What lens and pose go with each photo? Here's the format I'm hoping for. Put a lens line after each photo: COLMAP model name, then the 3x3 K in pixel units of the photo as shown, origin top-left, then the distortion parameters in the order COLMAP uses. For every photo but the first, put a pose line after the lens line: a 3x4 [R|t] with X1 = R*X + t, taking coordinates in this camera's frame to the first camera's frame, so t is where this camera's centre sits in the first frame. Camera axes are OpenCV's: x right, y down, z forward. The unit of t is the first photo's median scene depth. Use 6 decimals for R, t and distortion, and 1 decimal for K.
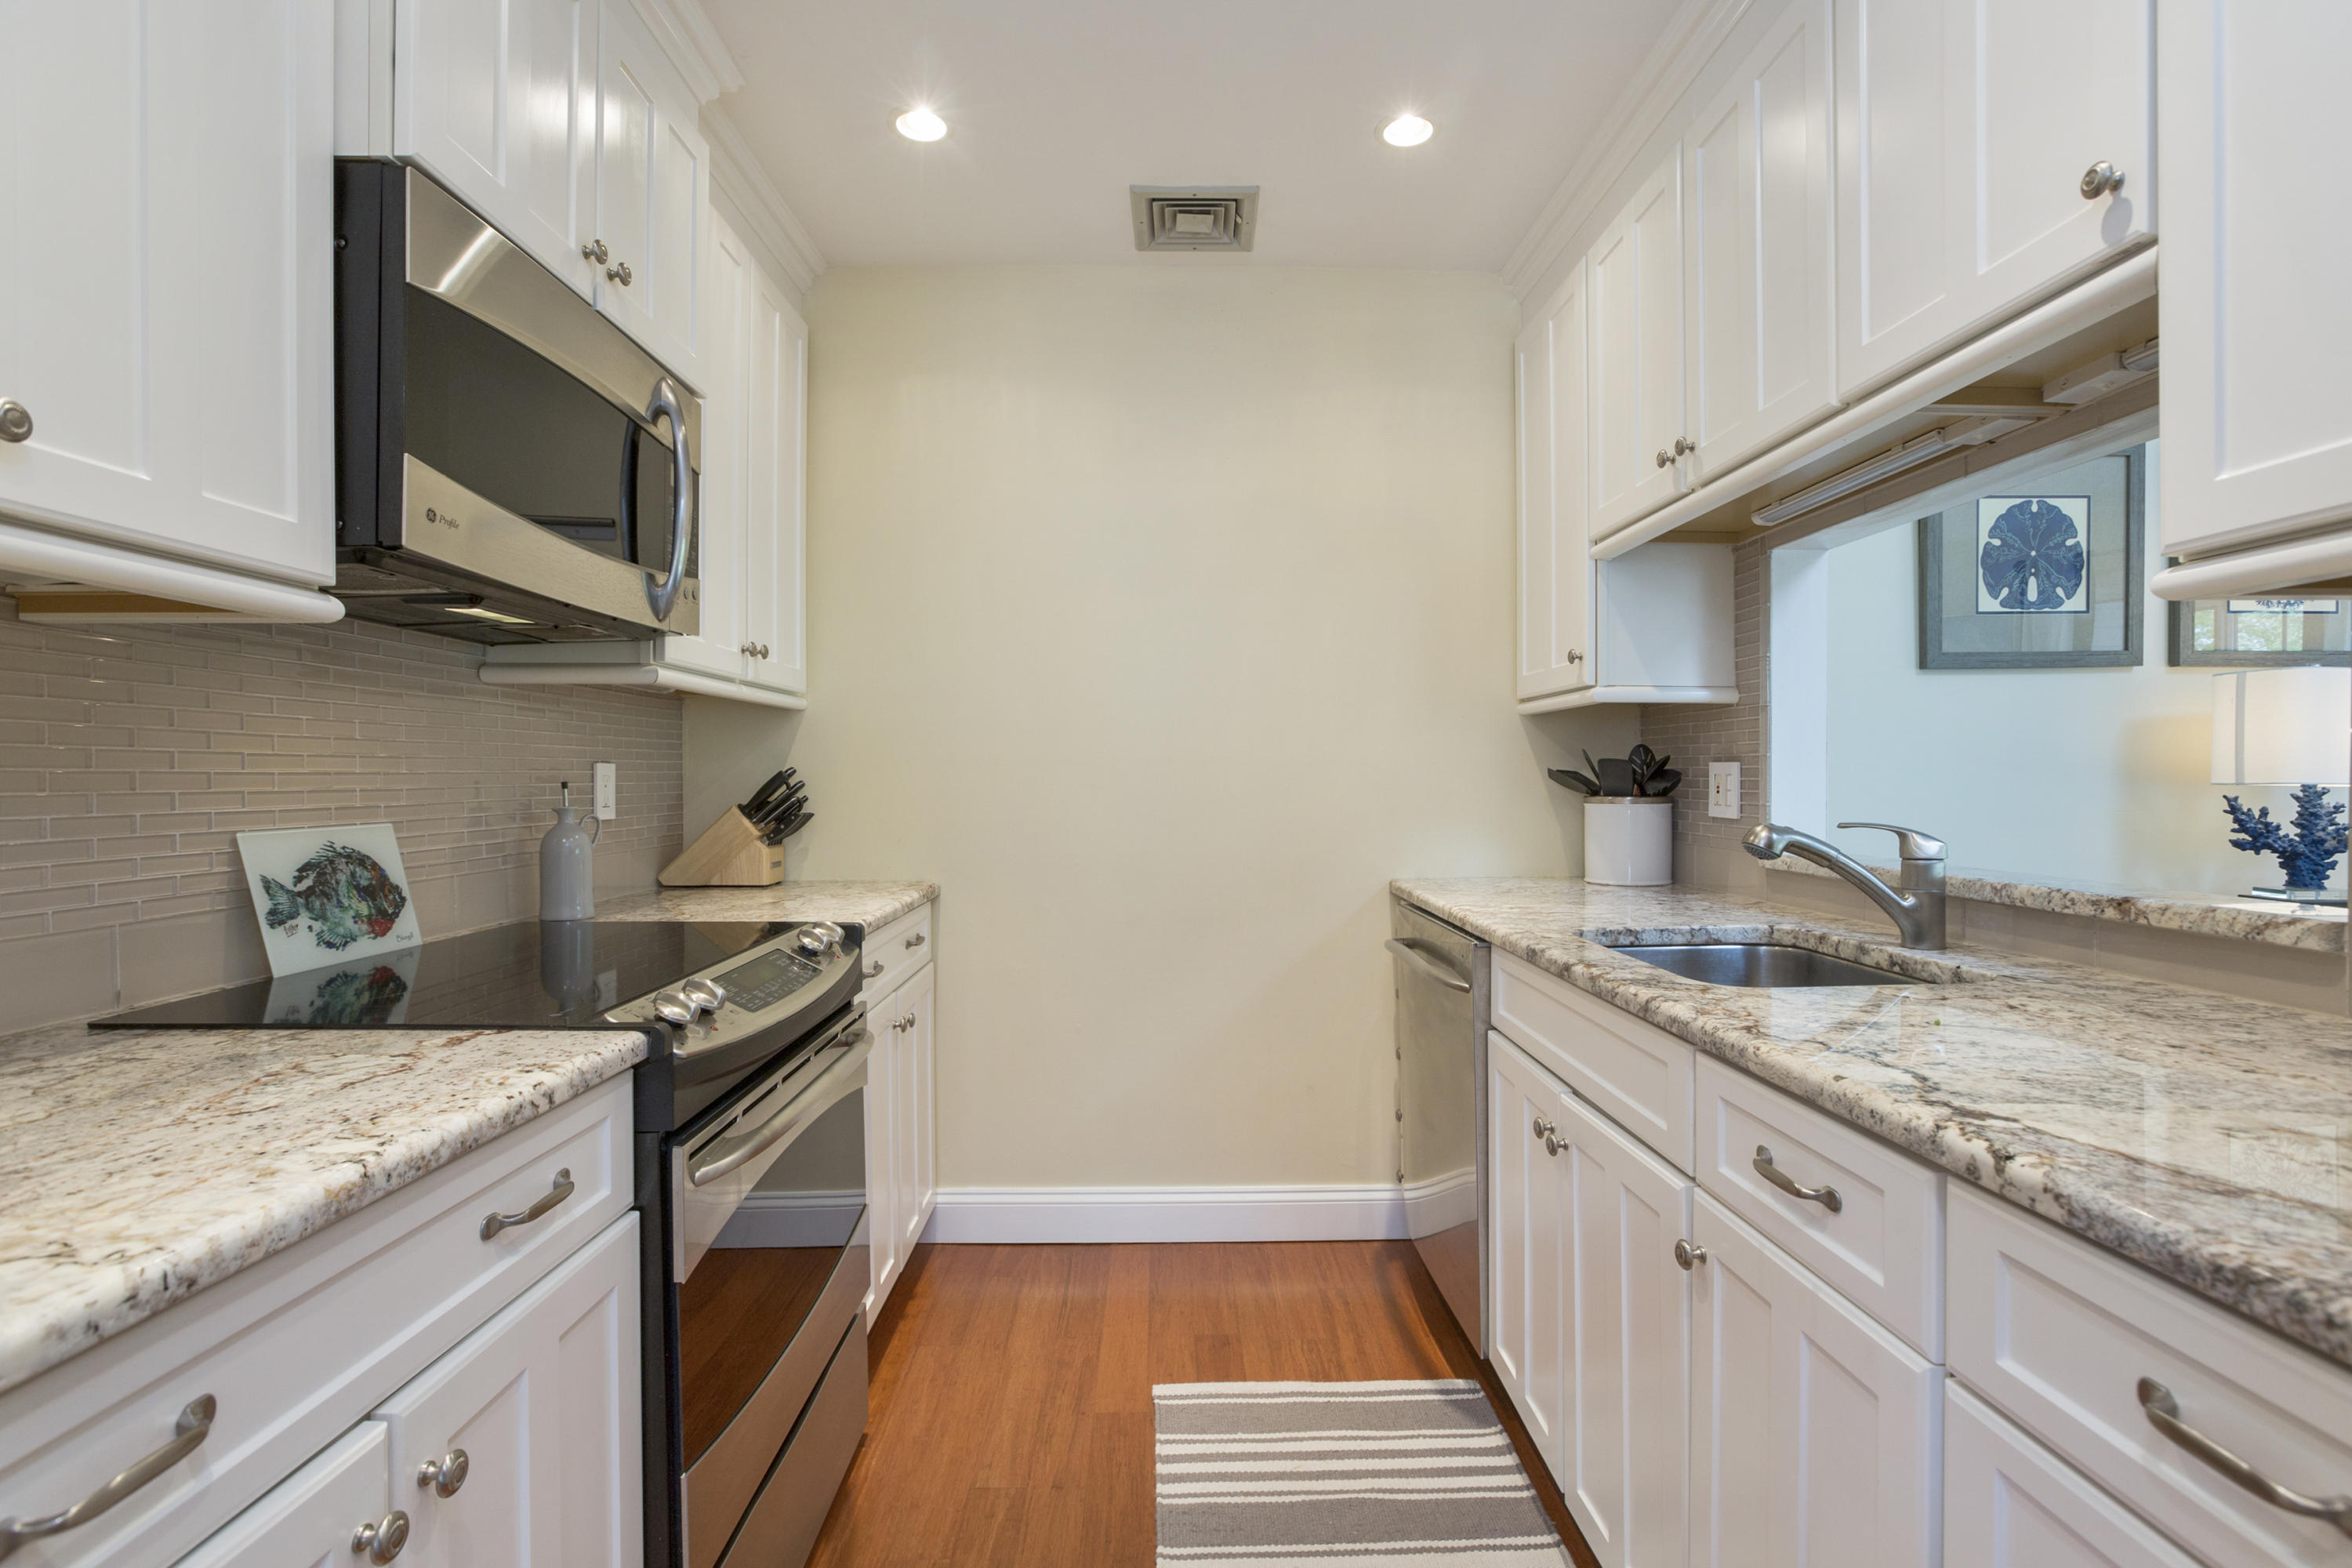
lens RADIAL K [[1038.6, 0, 1176.0], [0, 1038.6, 784.0], [0, 0, 1]] dist [-0.002075, -0.000429]
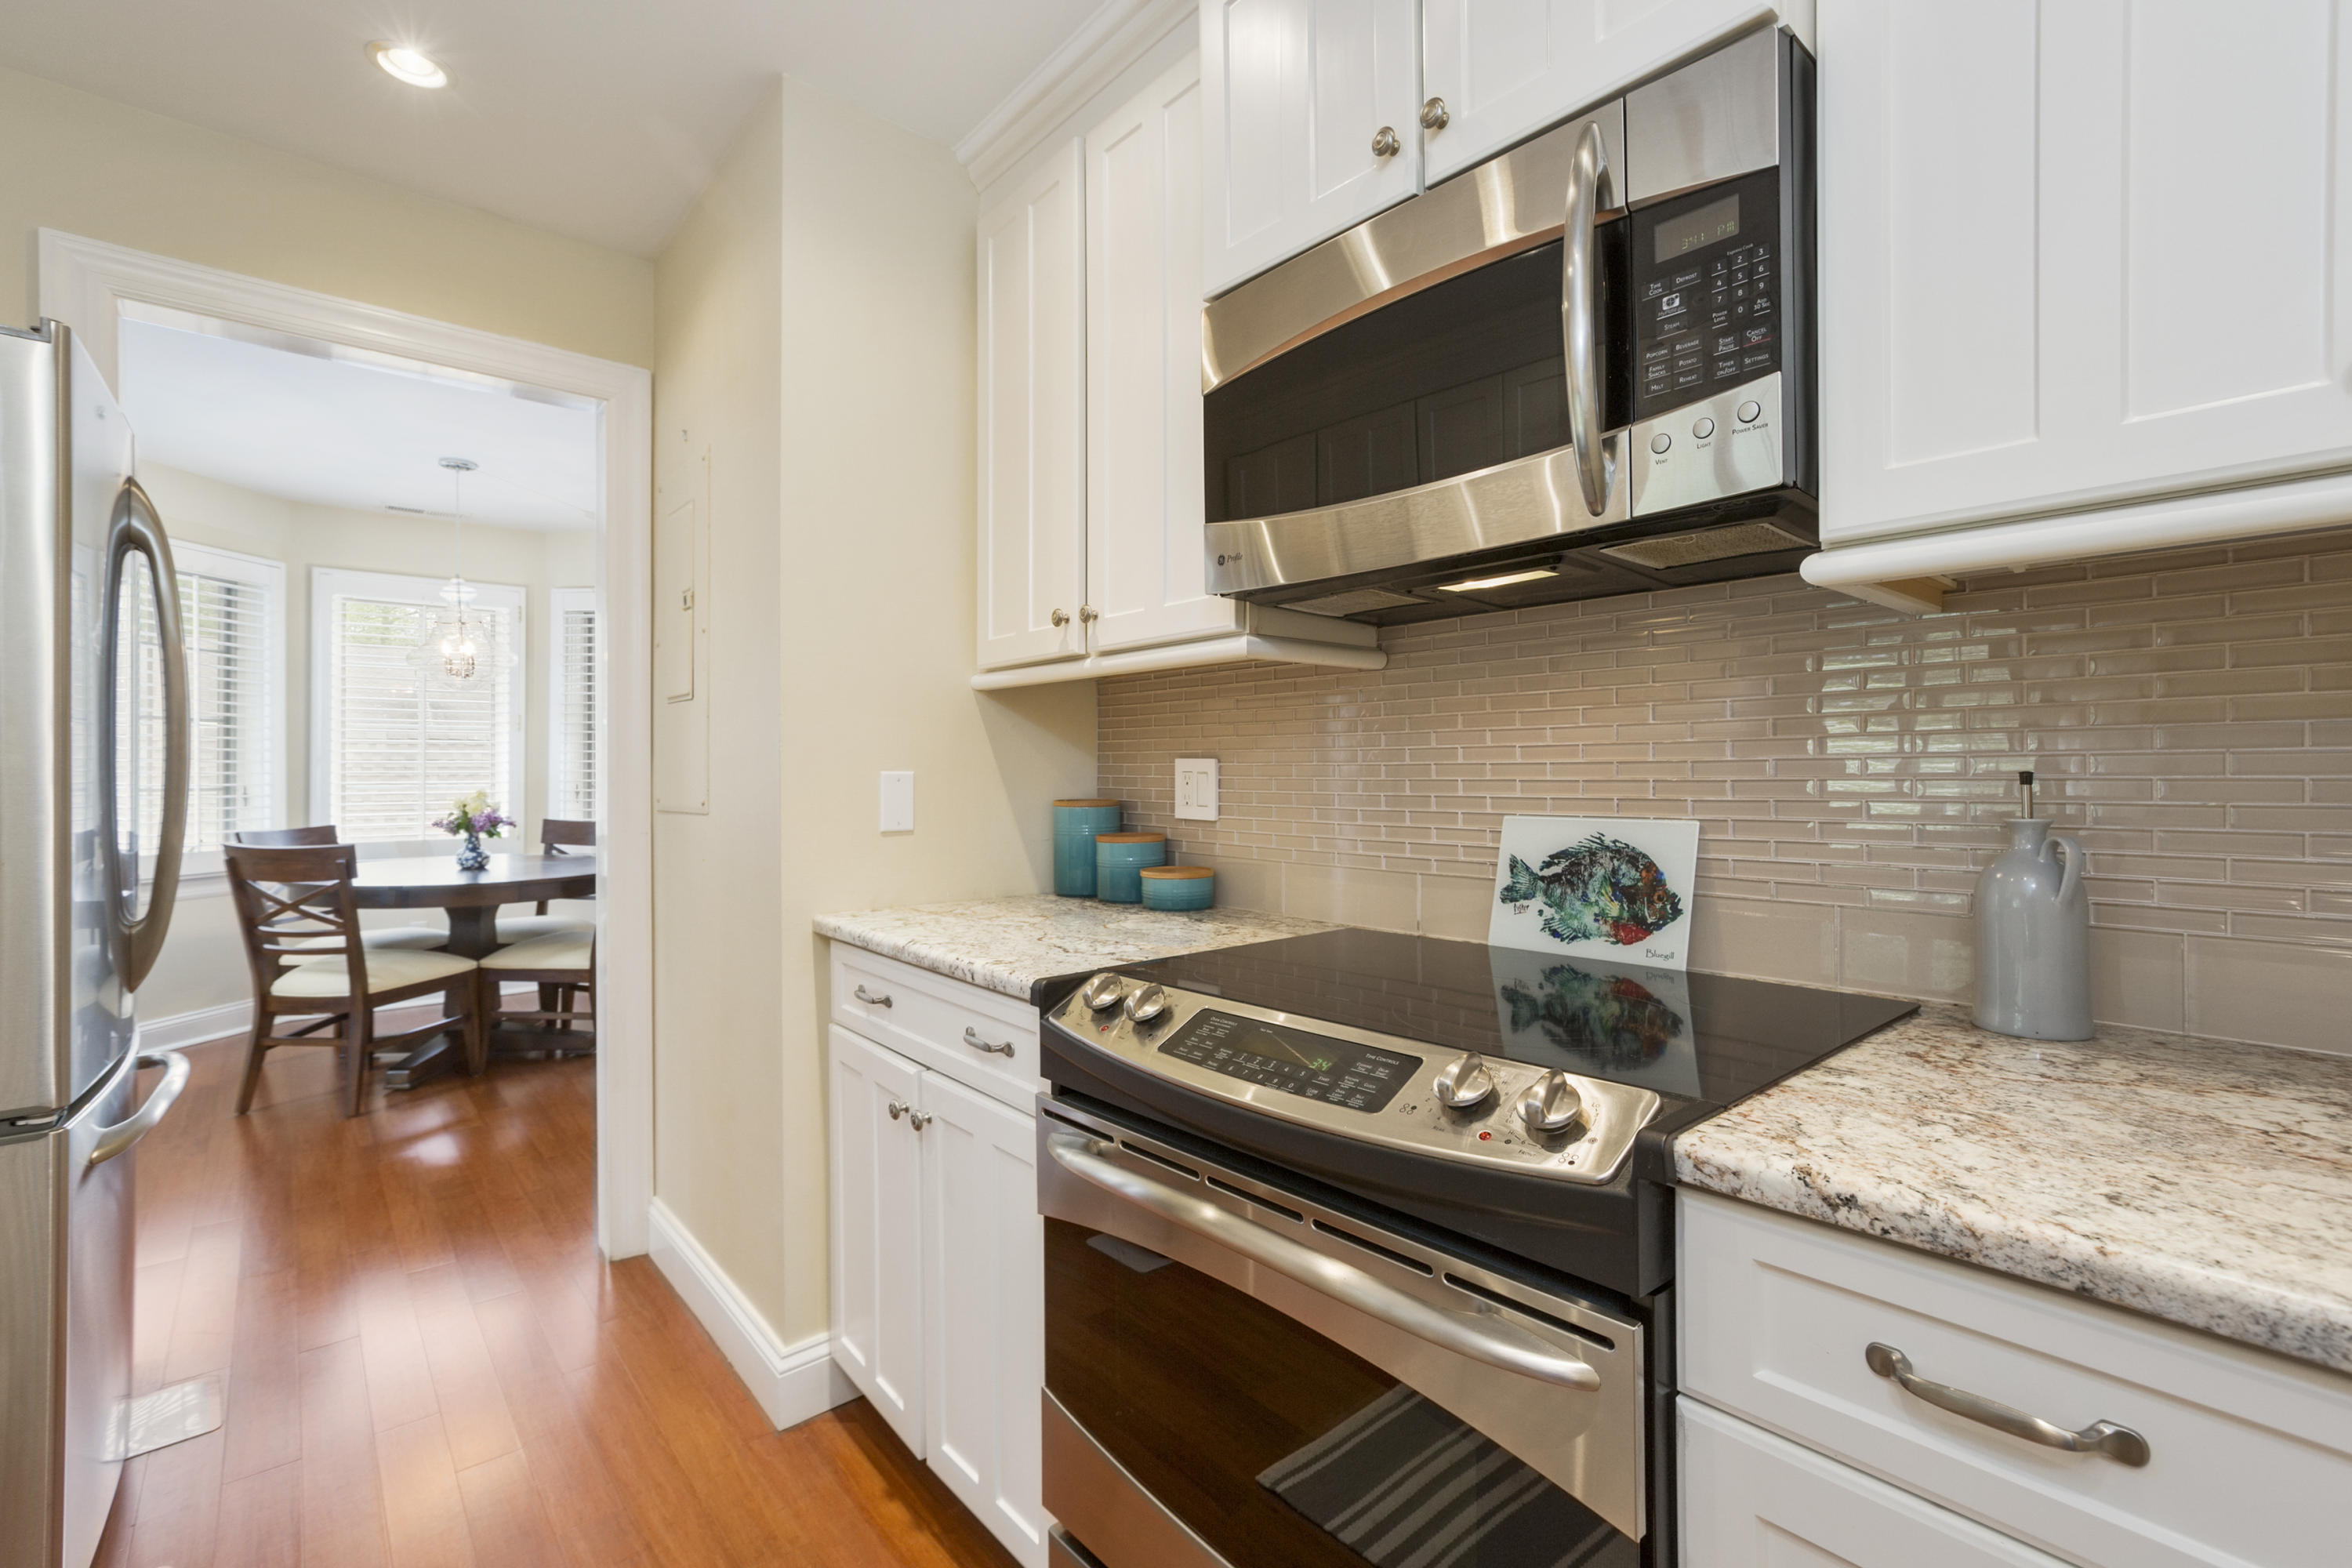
lens RADIAL K [[1038.6, 0, 1176.0], [0, 1038.6, 784.0], [0, 0, 1]] dist [-0.002075, -0.000429]
pose [[-0.766583, 0.016260, -0.641939, 0.106946], [0.006712, 0.999828, 0.017310, -0.009577], [0.642110, 0.008961, -0.766560, 1.512997]]
